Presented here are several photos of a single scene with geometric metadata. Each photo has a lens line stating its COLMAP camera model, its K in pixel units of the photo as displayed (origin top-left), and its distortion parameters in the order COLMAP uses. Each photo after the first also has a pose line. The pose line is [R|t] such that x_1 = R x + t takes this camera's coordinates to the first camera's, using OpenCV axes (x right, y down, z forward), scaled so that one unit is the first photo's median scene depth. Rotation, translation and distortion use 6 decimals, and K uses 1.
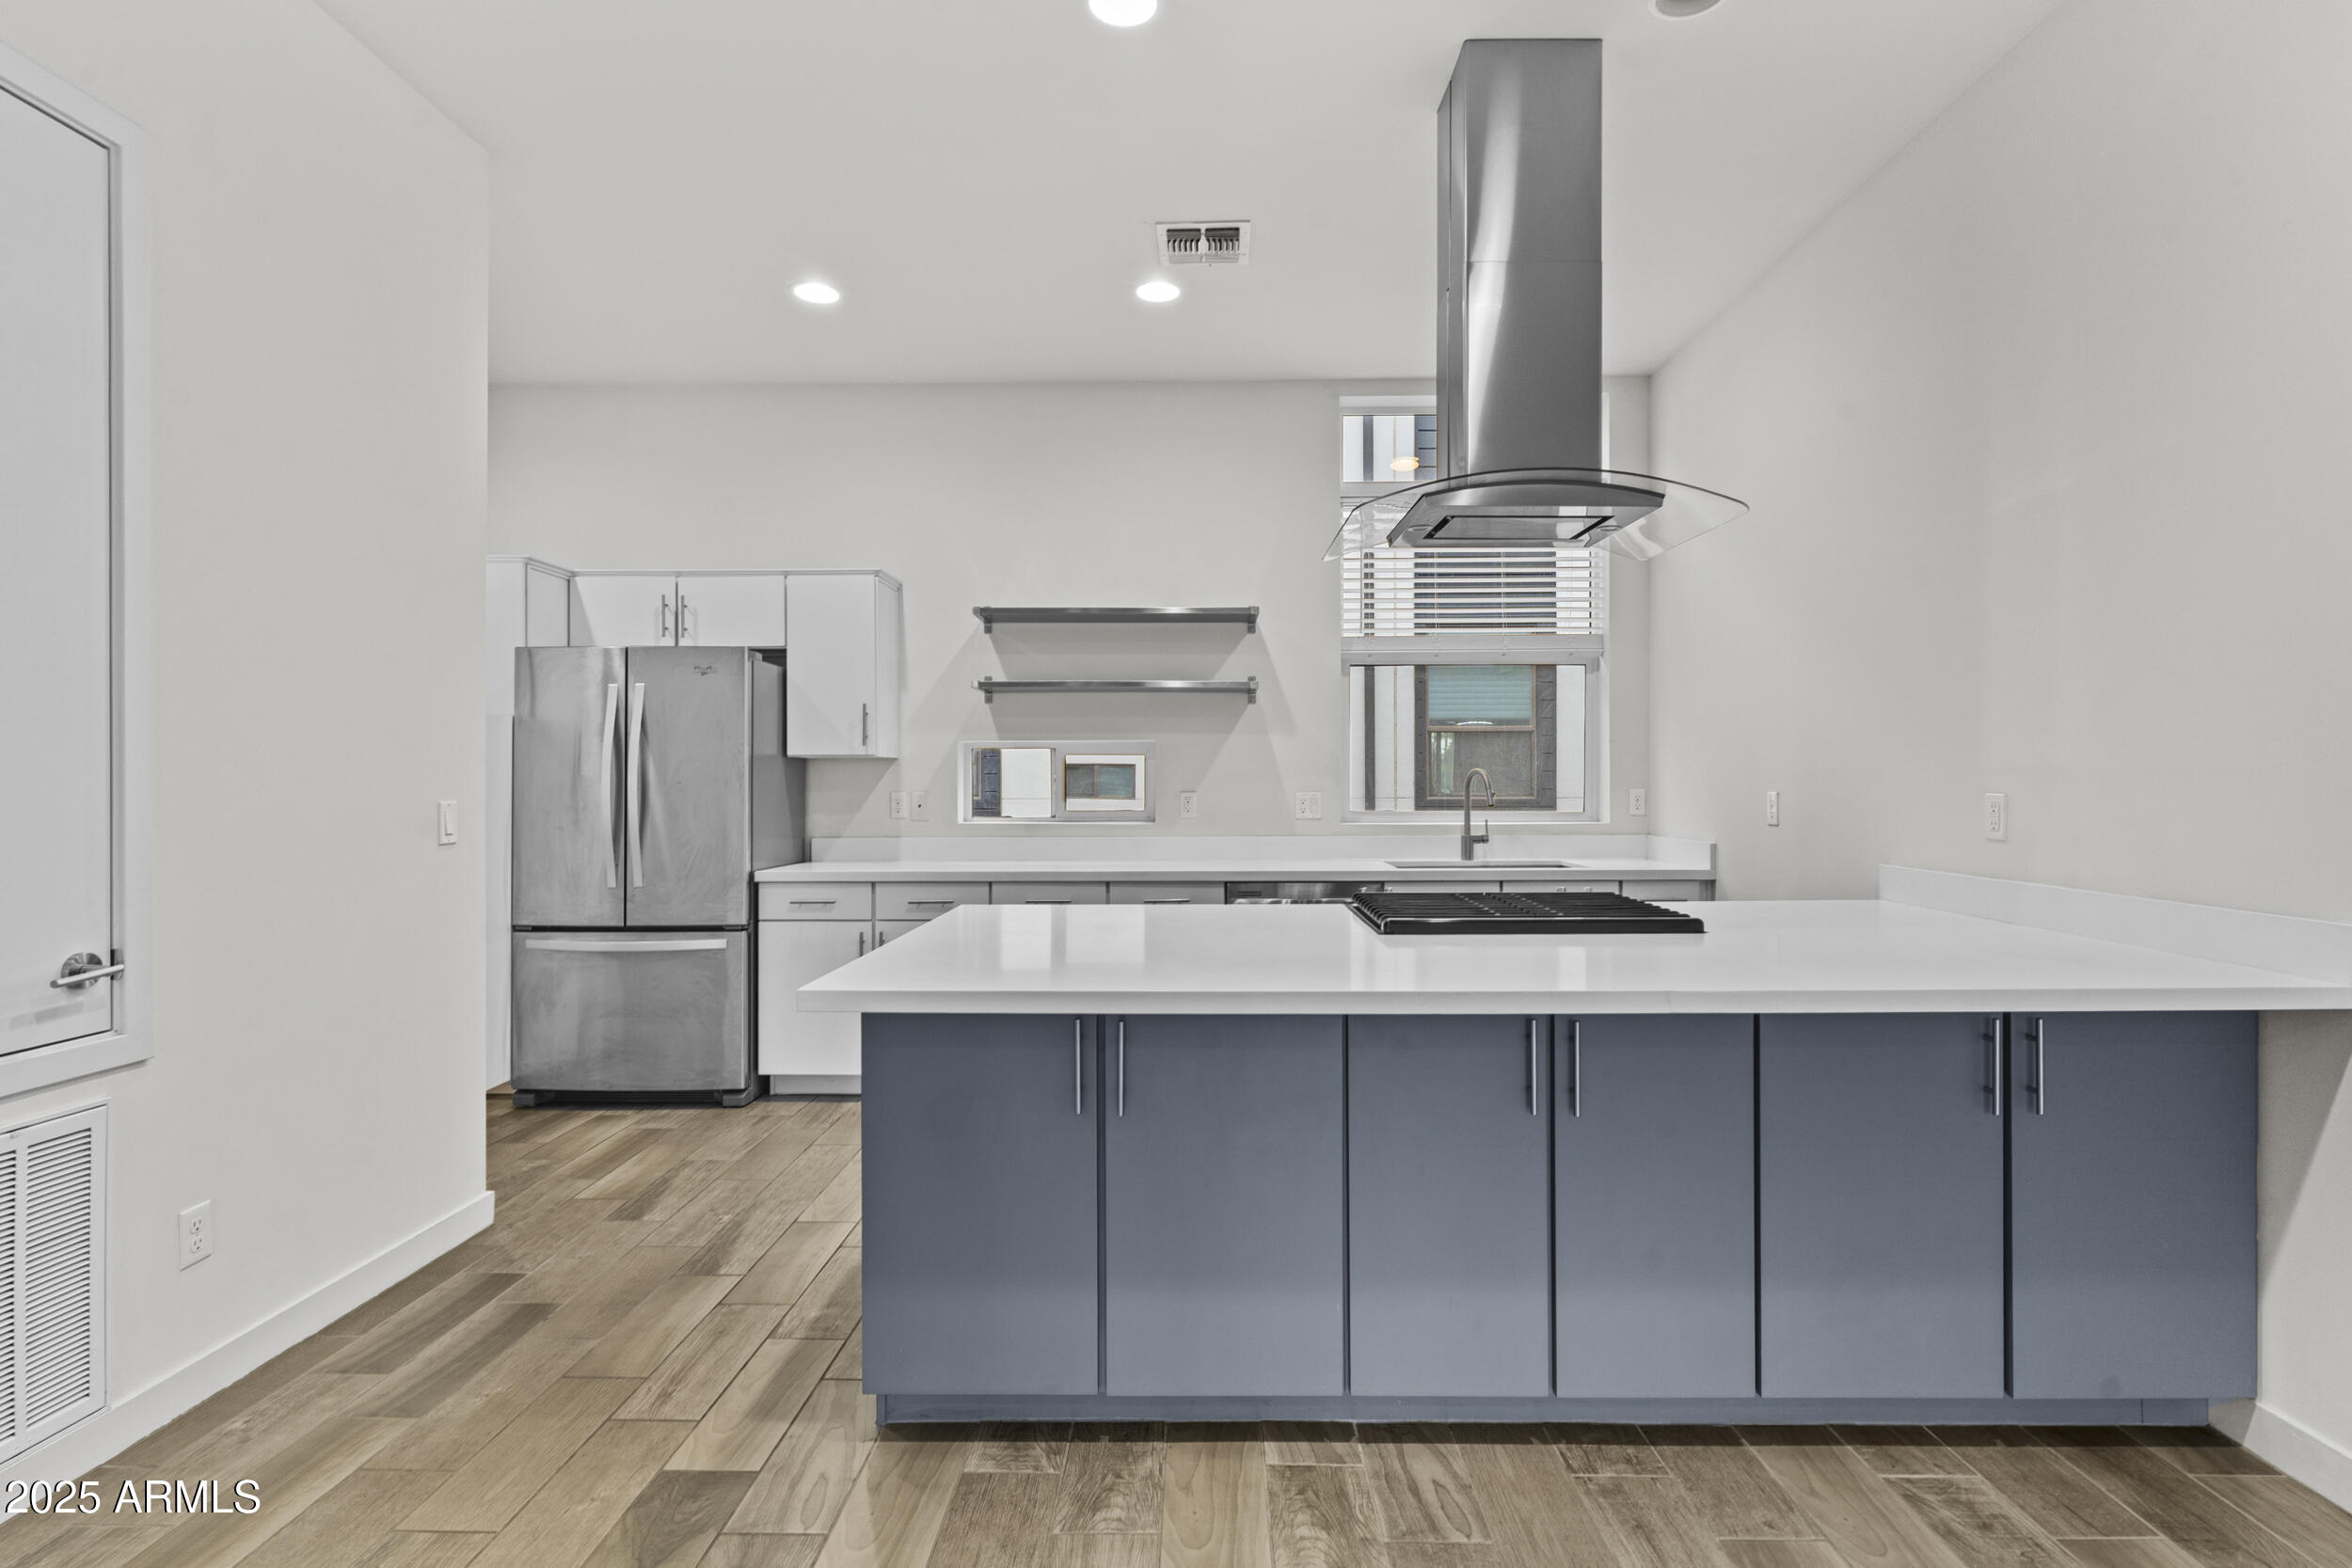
lens RADIAL K [[1146.4, 0, 1187.0], [0, 1146.4, 786.6], [0, 0, 1]] dist [0.006807, -0.000784]
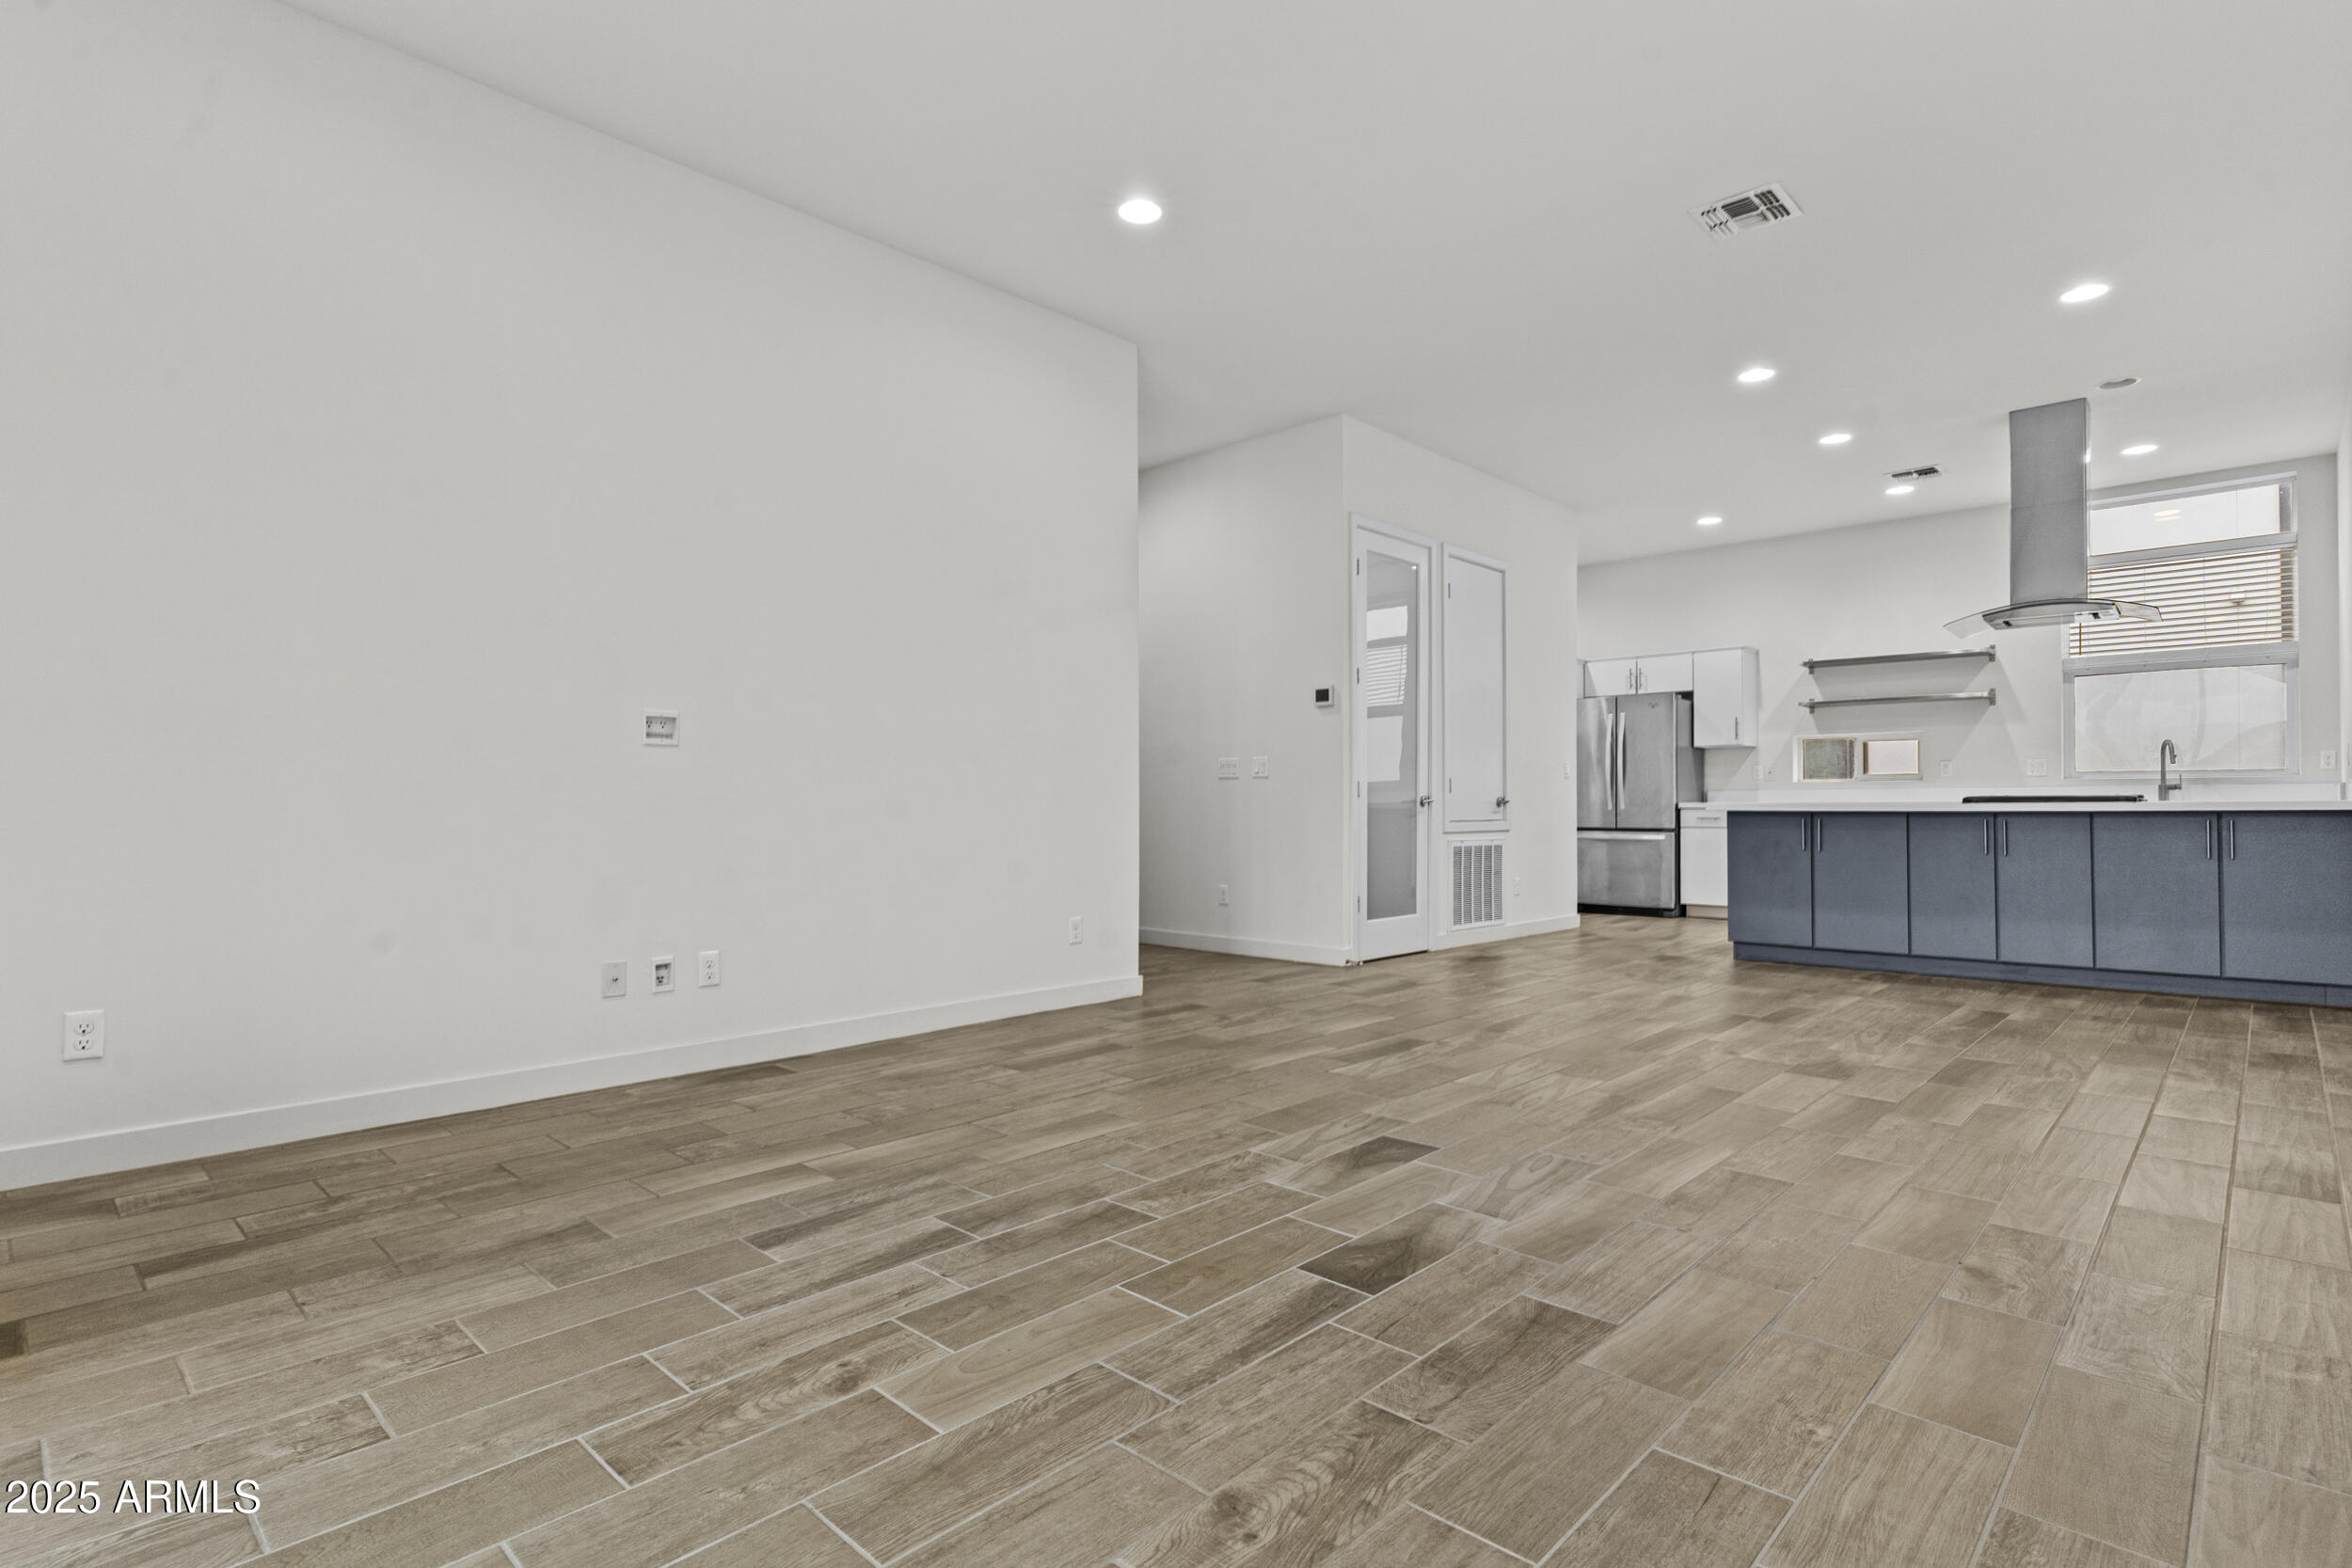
lens RADIAL K [[1146.4, 0, 1187.0], [0, 1146.4, 786.6], [0, 0, 1]] dist [0.006807, -0.000784]
pose [[0.741325, -0.009289, -0.671082, 0.321098], [-0.002096, 0.999867, -0.016155, 0.075002], [0.671143, 0.013383, 0.741207, -1.023576]]
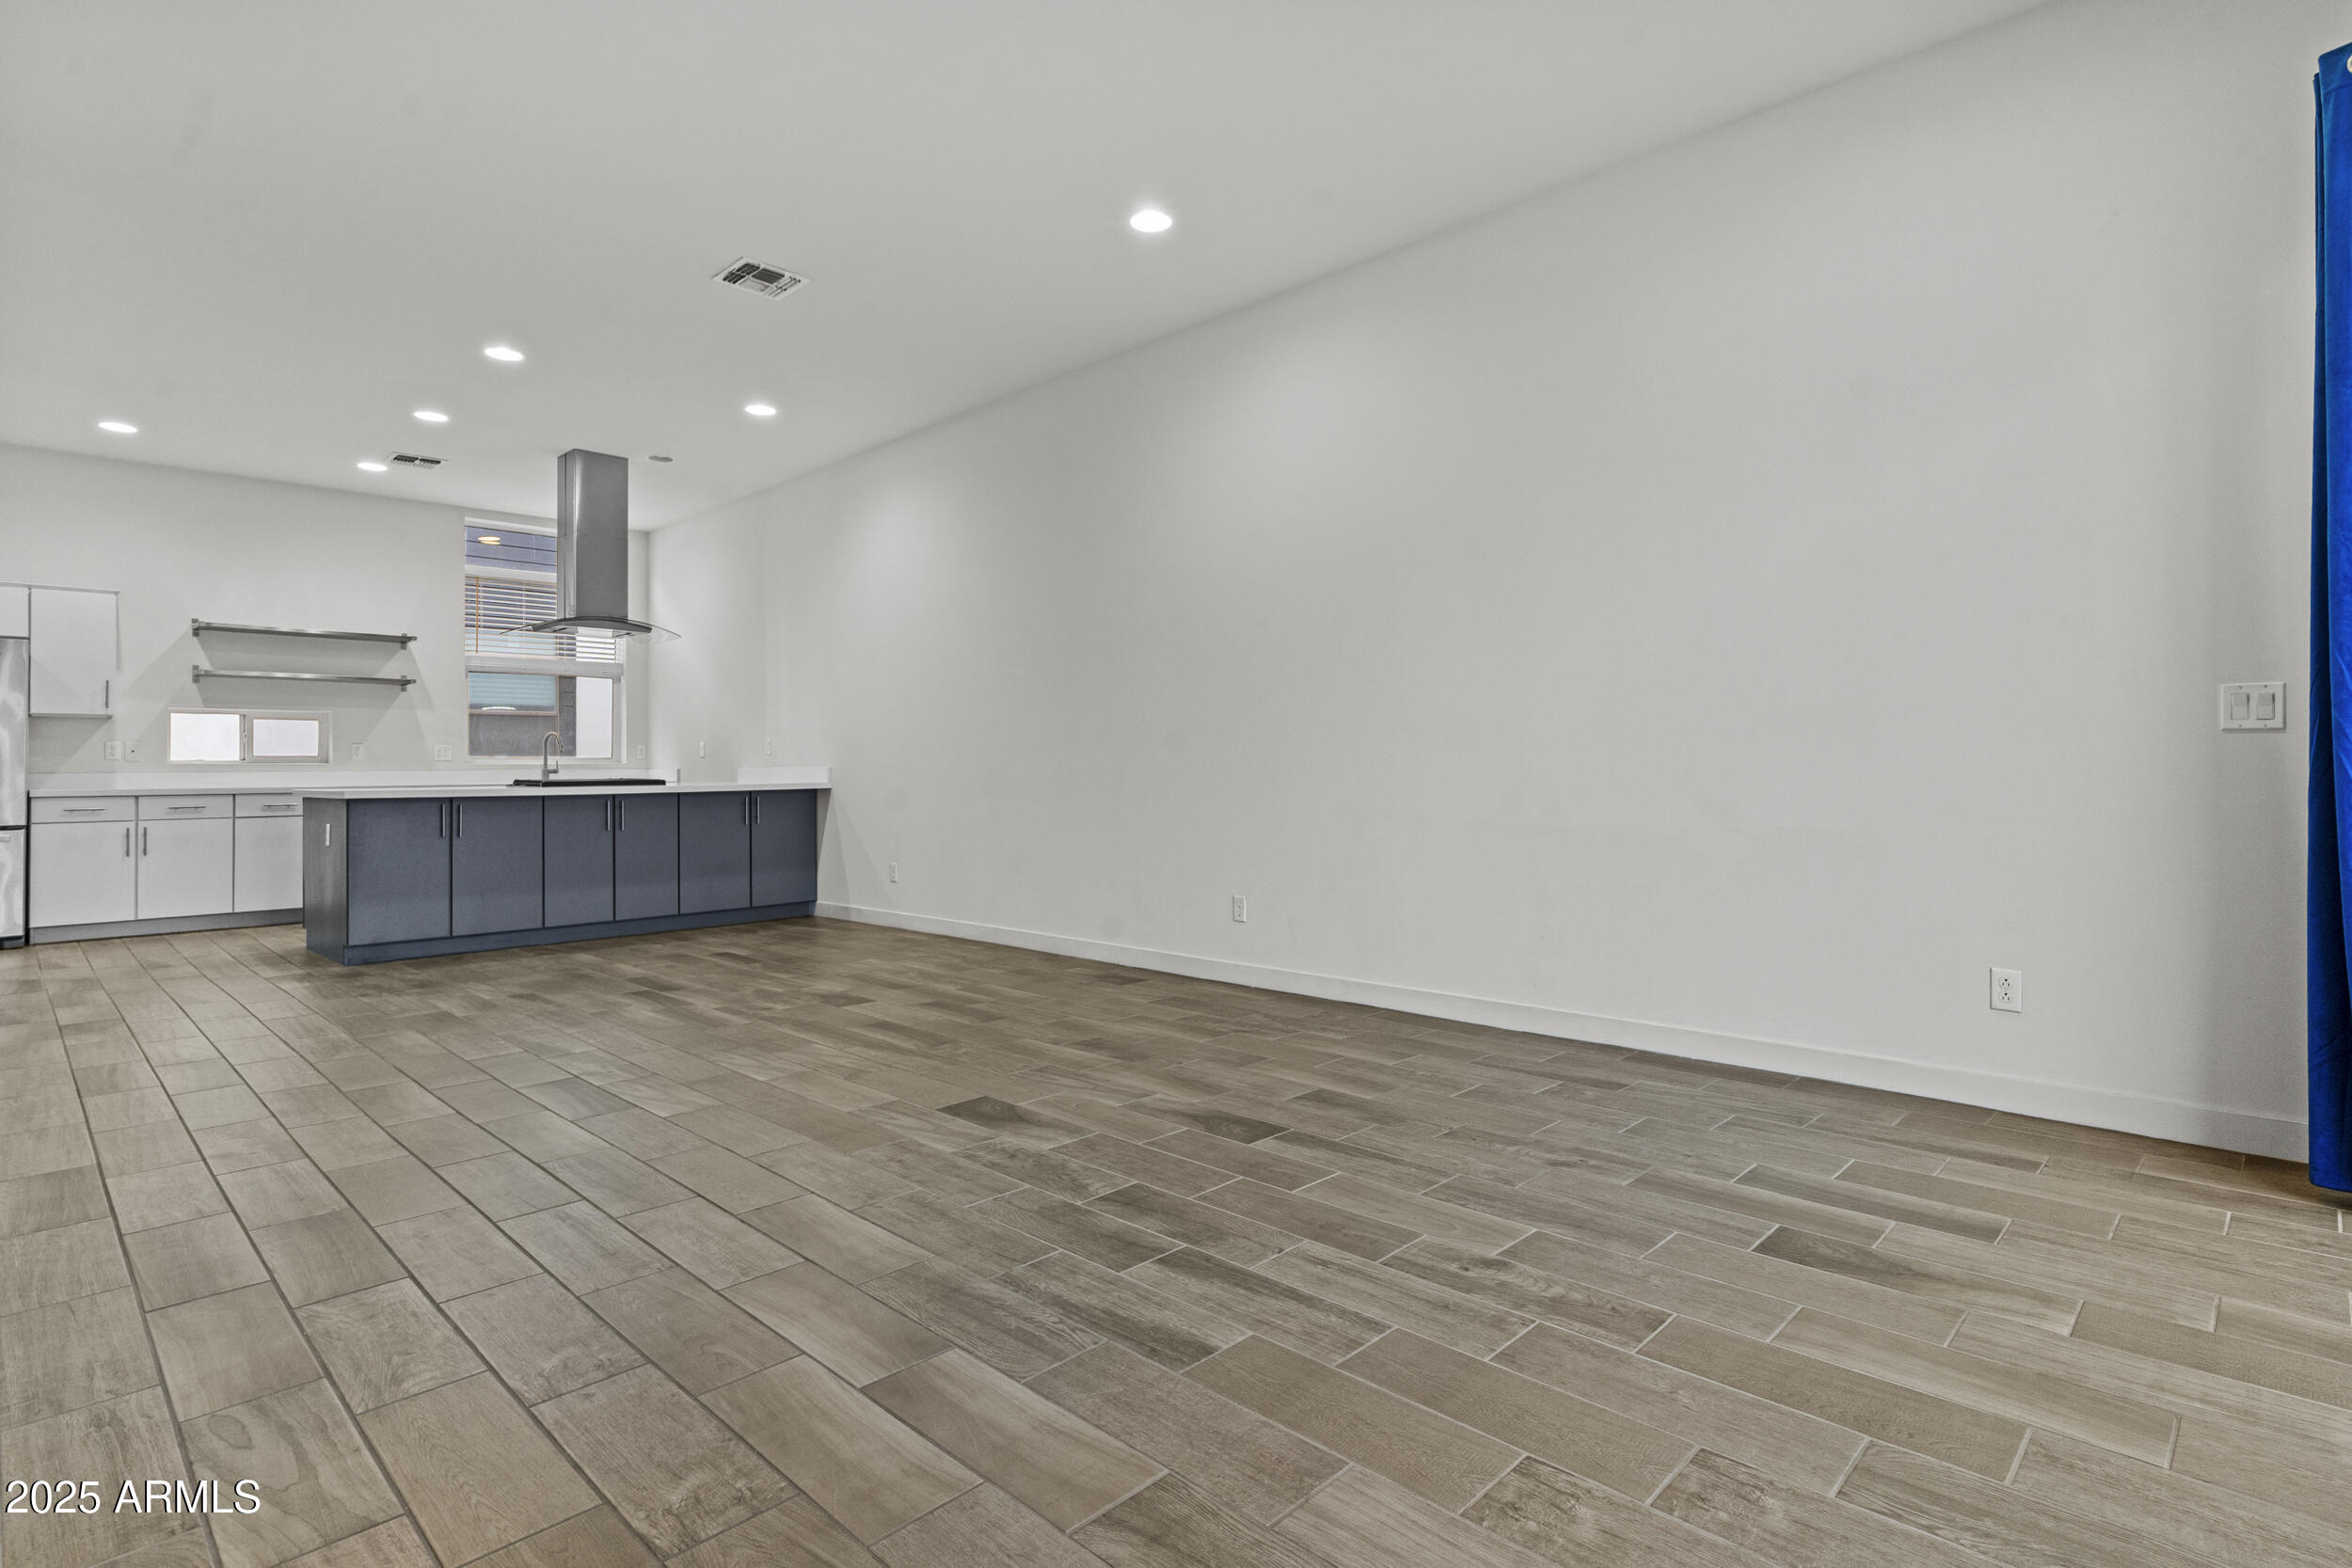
lens RADIAL K [[1146.4, 0, 1187.0], [0, 1146.4, 786.6], [0, 0, 1]] dist [0.006807, -0.000784]
pose [[0.685120, -0.012236, 0.728328, -0.410901], [0.007588, 0.999925, 0.009660, 0.062325], [-0.728391, -0.001091, 0.685161, -1.048260]]
